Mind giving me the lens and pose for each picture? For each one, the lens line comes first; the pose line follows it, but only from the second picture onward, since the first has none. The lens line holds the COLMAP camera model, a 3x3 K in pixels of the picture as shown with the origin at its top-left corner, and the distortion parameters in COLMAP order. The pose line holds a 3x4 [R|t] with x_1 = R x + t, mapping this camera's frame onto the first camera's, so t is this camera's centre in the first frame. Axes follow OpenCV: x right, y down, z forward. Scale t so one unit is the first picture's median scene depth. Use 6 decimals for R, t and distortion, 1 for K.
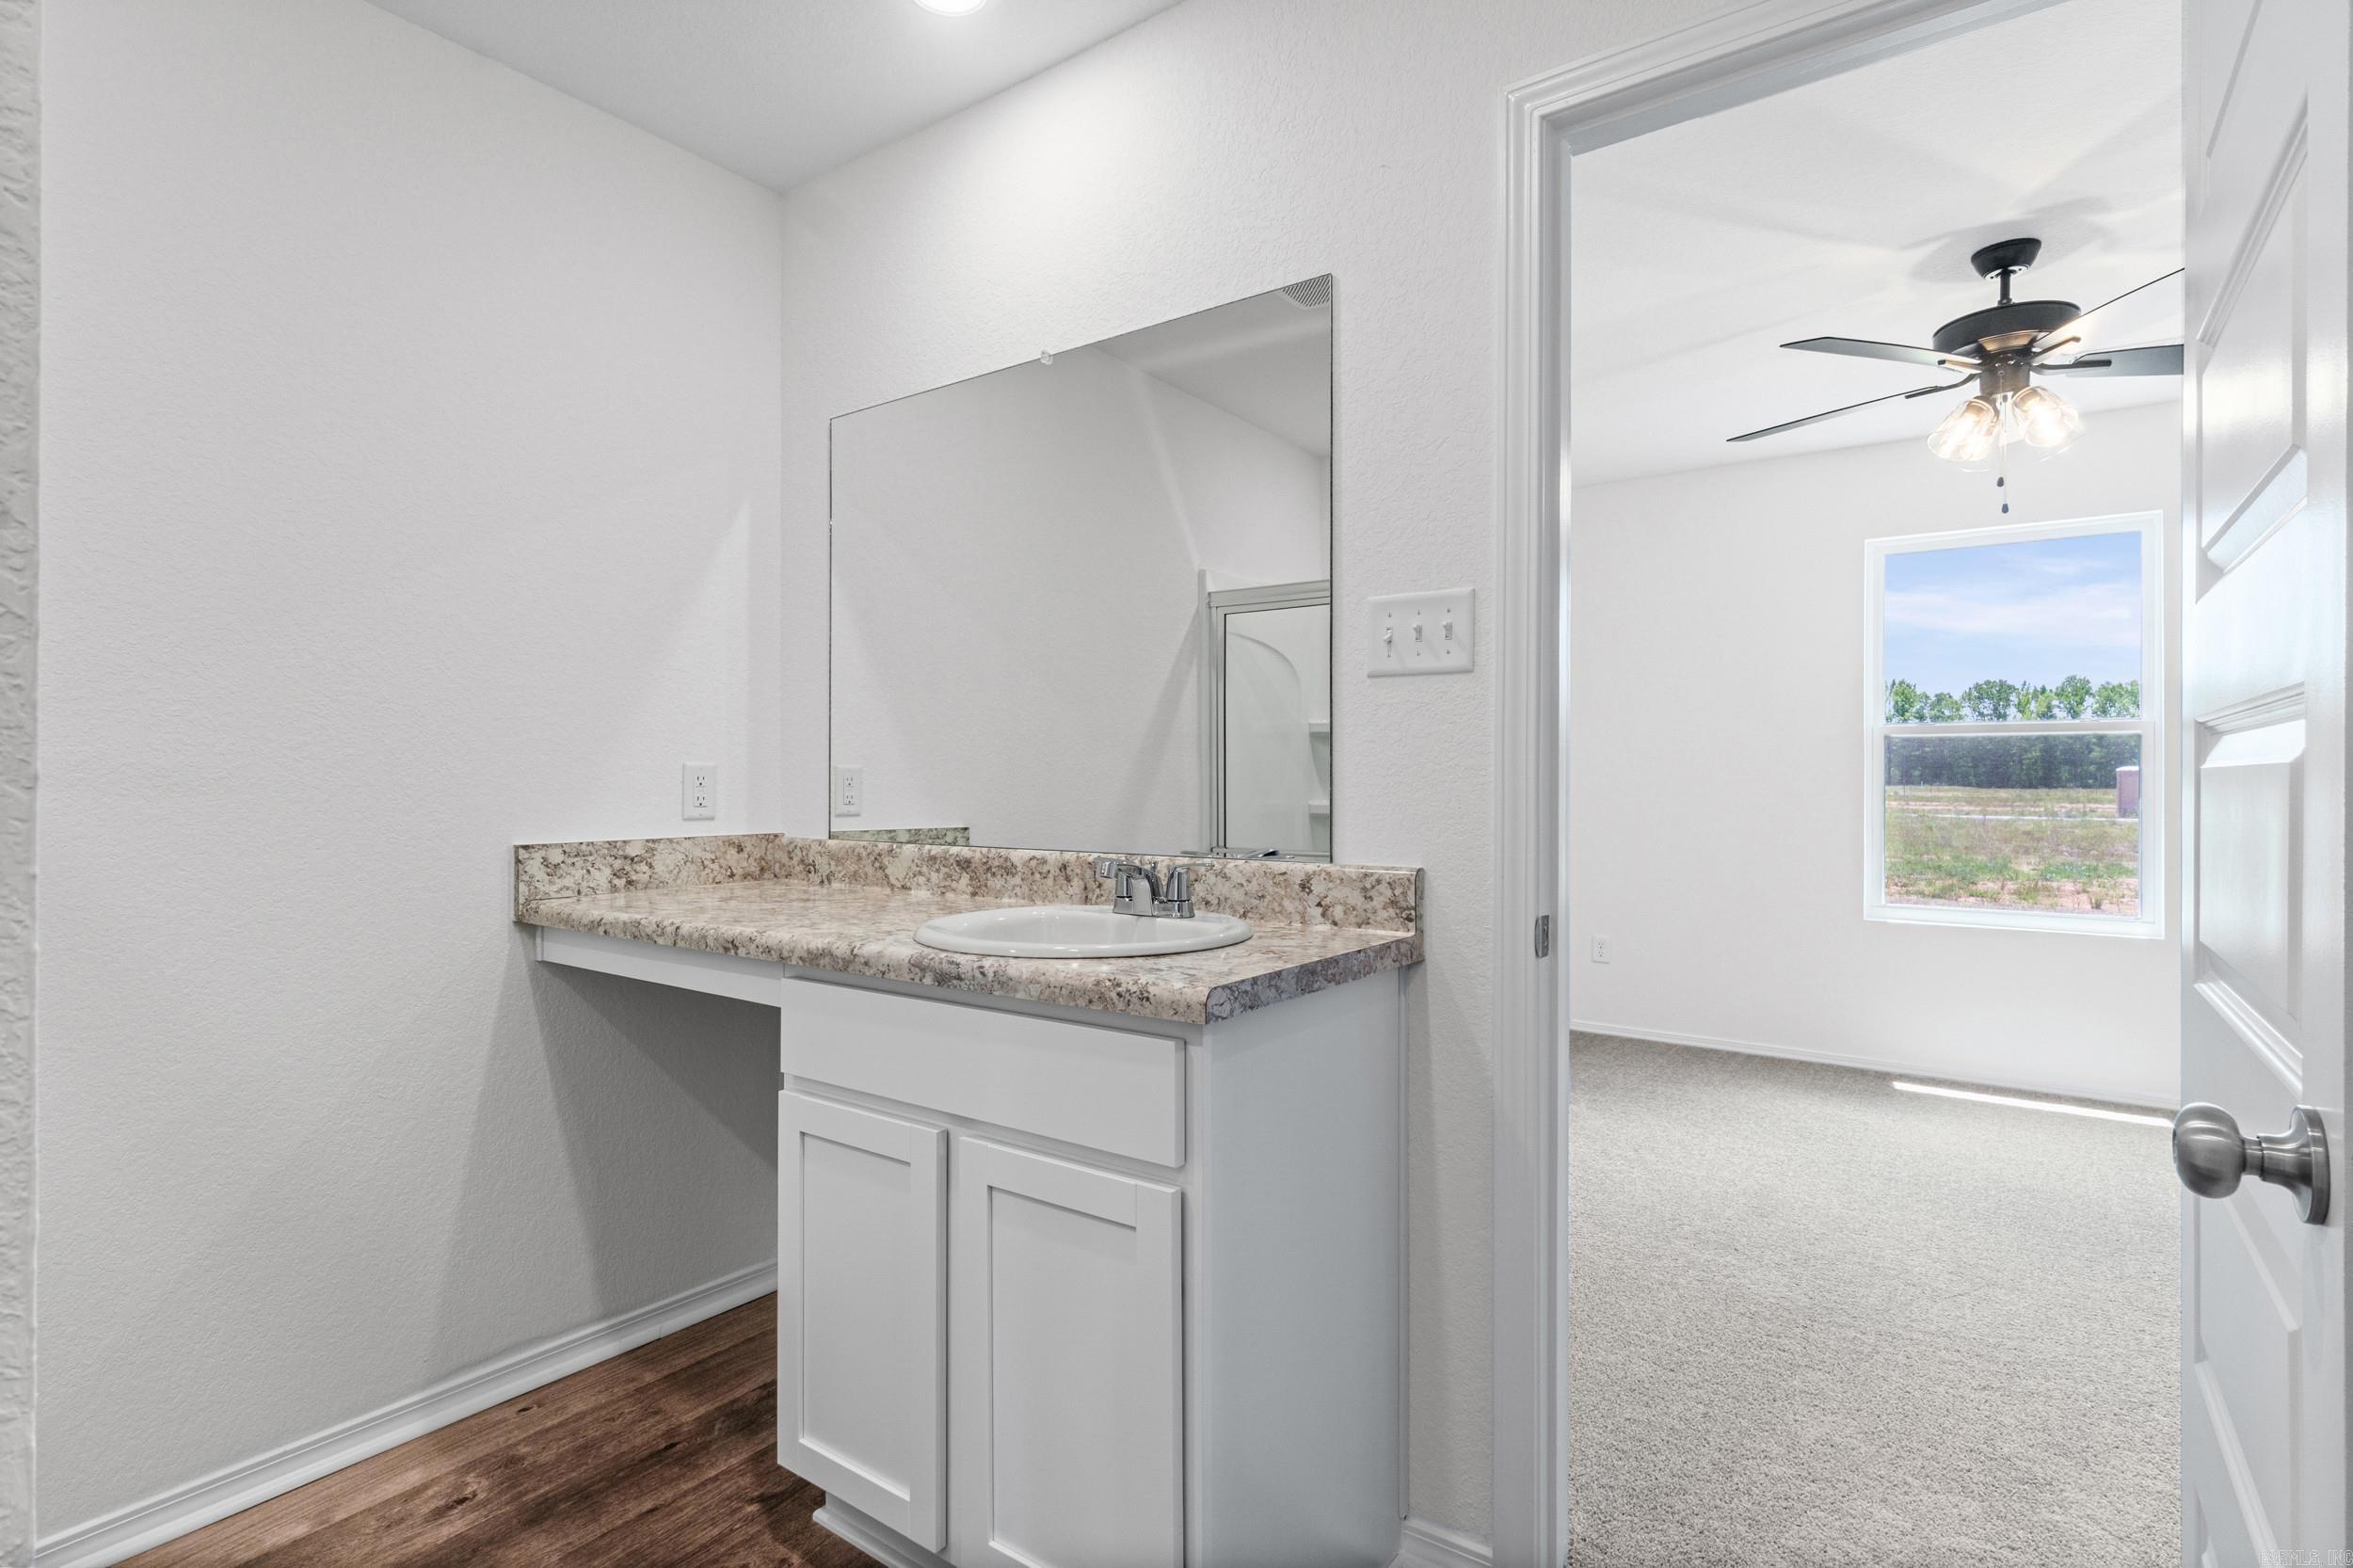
lens RADIAL K [[1150.8, 0, 1157.3], [0, 1150.8, 783.2], [0, 0, 1]] dist [0.001452, 0.001078]
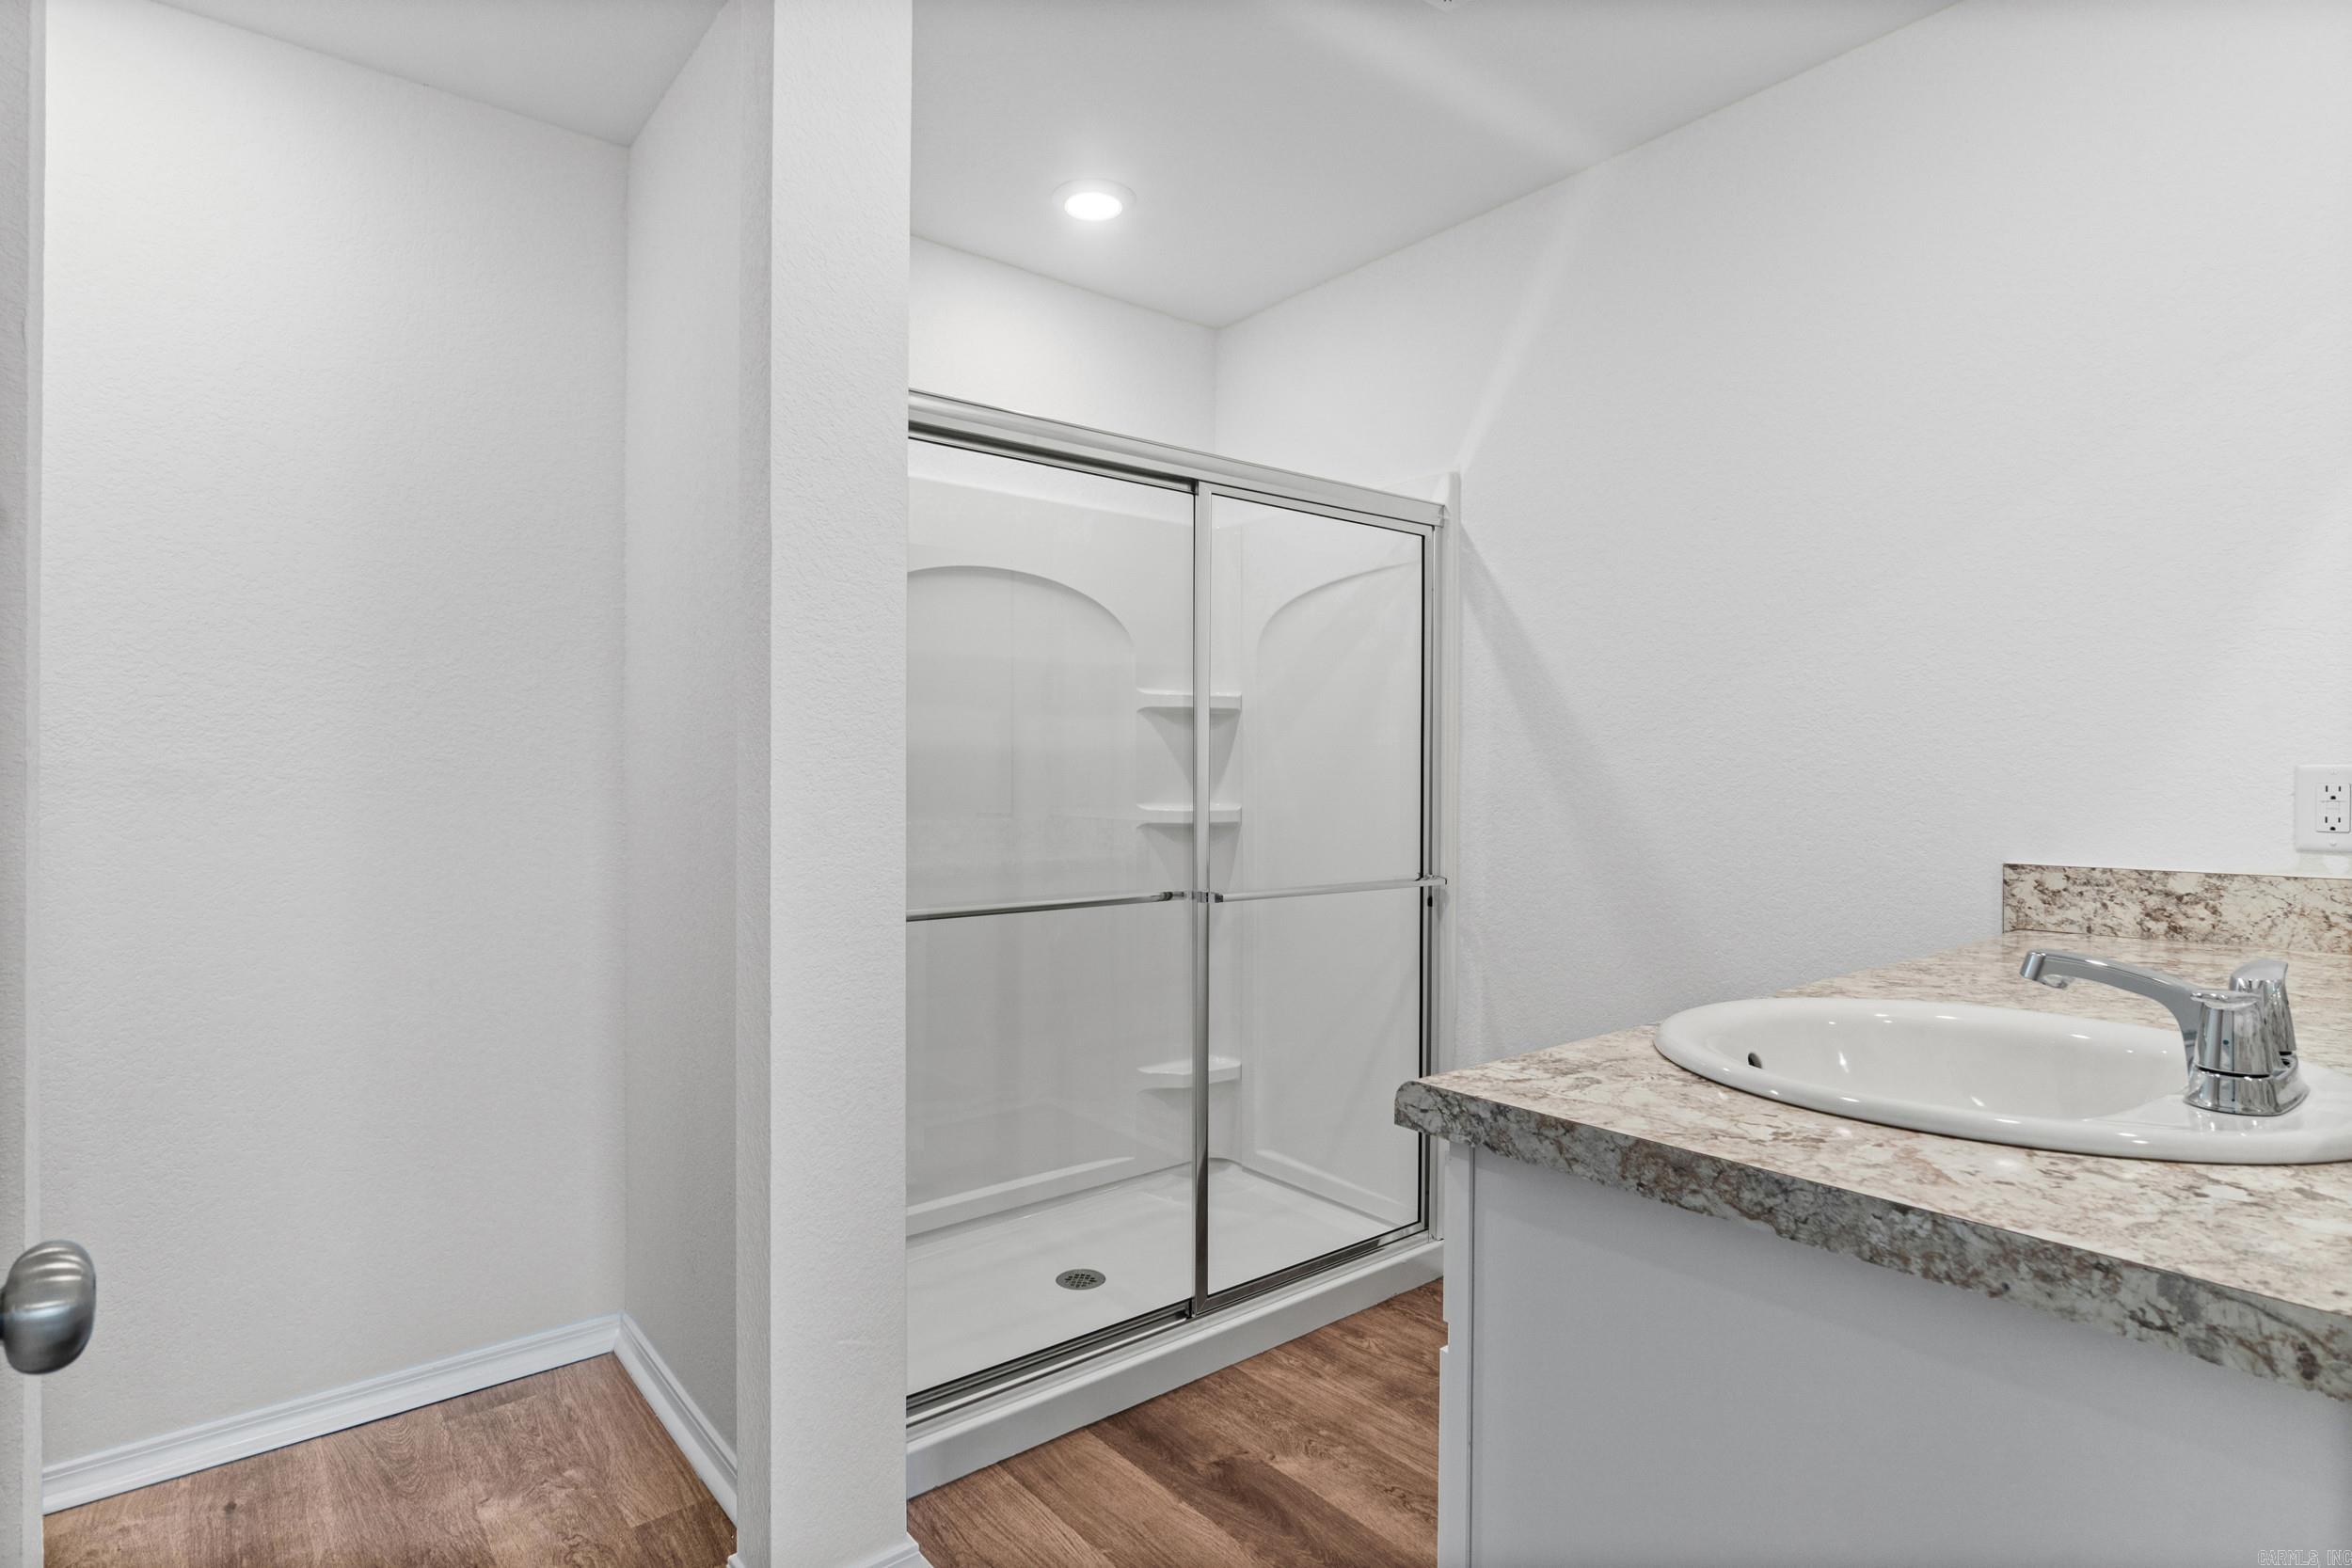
lens RADIAL K [[1188.1, 0, 1156.2], [0, 1188.1, 771.8], [0, 0, 1]] dist [-0.006391, 0.000433]
pose [[-0.259051, -0.007205, -0.965837, 0.460396], [-0.005261, 0.999968, -0.006049, -0.006694], [0.965849, 0.003514, -0.259080, 0.586556]]
